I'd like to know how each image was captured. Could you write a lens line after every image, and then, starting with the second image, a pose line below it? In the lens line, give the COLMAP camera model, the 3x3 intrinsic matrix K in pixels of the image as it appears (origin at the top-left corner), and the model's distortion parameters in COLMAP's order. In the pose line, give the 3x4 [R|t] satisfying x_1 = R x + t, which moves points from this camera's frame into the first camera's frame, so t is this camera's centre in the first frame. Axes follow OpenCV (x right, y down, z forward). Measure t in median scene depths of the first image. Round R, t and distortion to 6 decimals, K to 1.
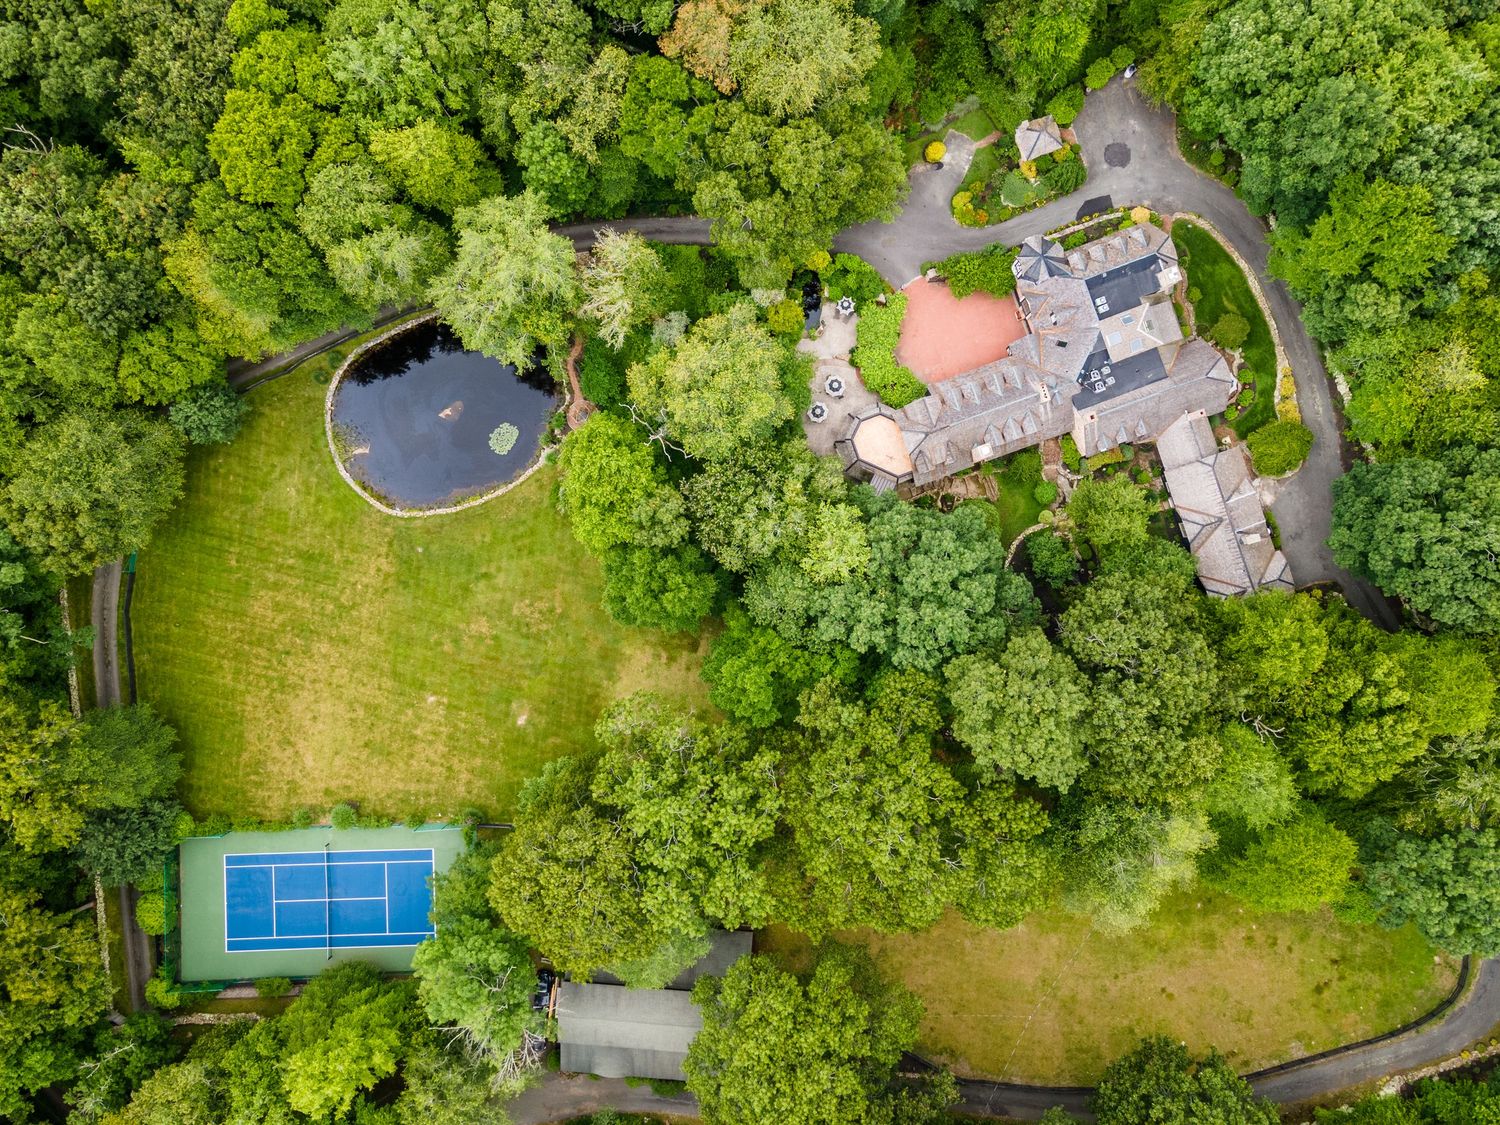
lens RADIAL K [[1128.2, 0, 751.5], [0, 1128.2, 550.2], [0, 0, 1]] dist [0.004244, 0.000217]
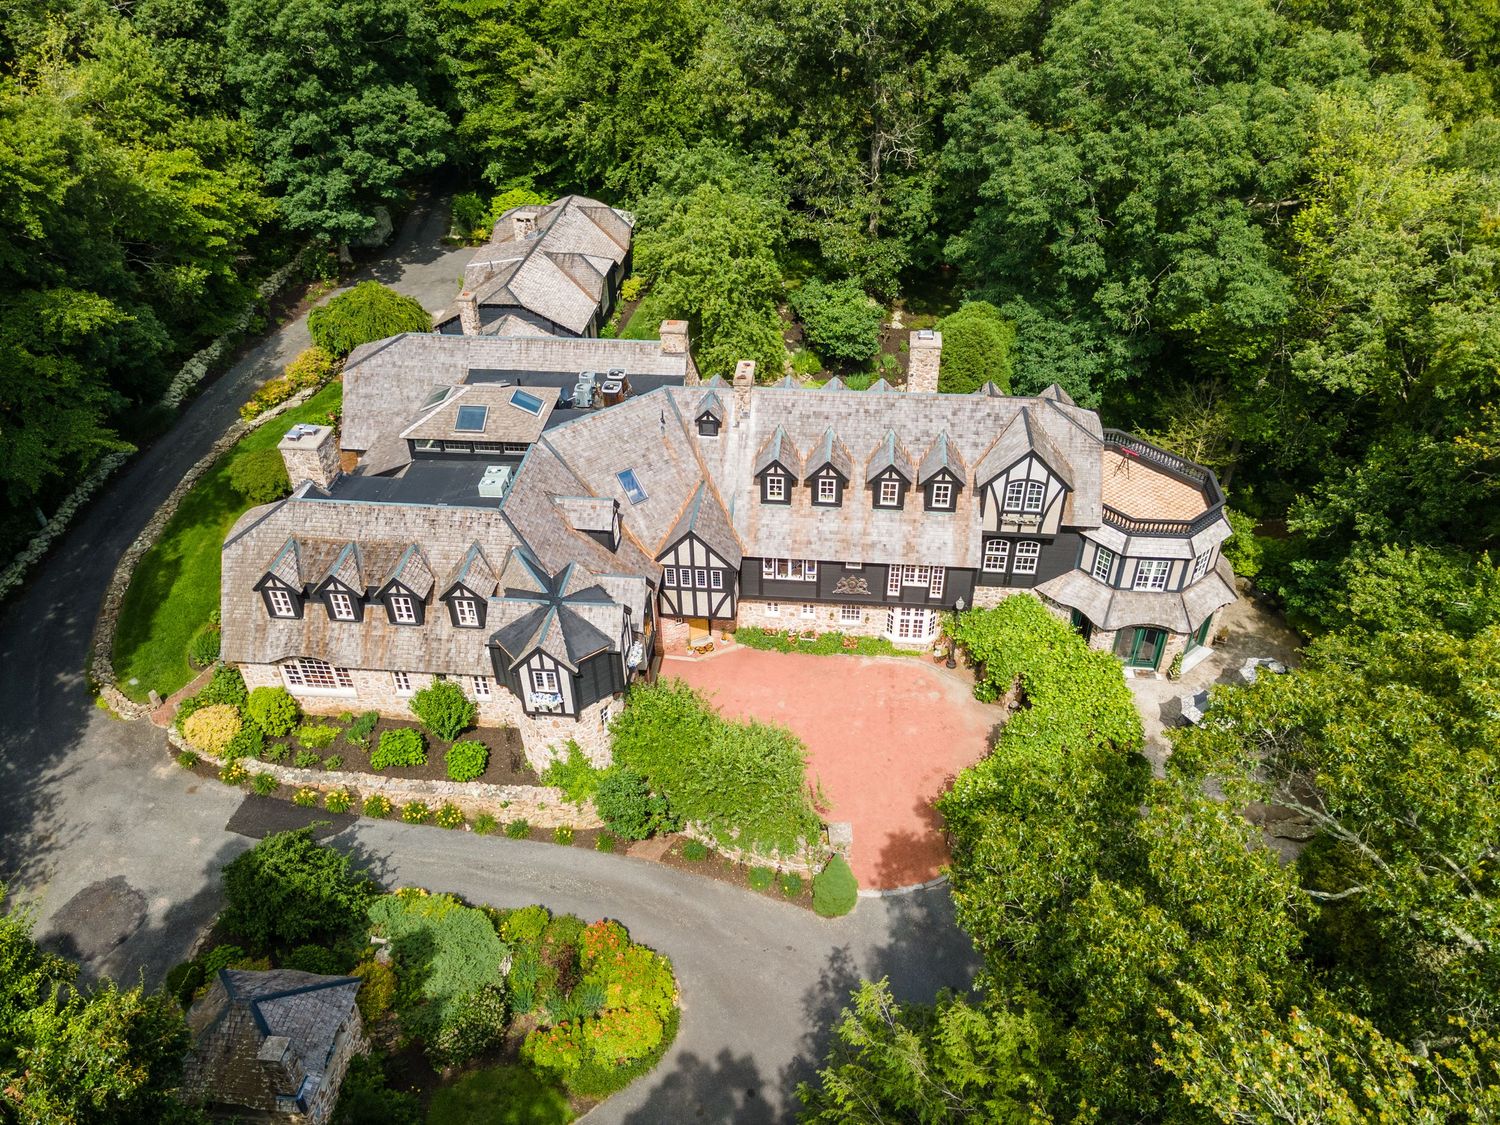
lens RADIAL K [[1128.2, 0, 751.5], [0, 1128.2, 550.2], [0, 0, 1]] dist [0.004244, 0.000217]
pose [[-0.899985, -0.237853, 0.365313, 0.089601], [0.434734, -0.551521, 0.711920, -0.454234], [0.032146, 0.799532, 0.599763, 0.785501]]
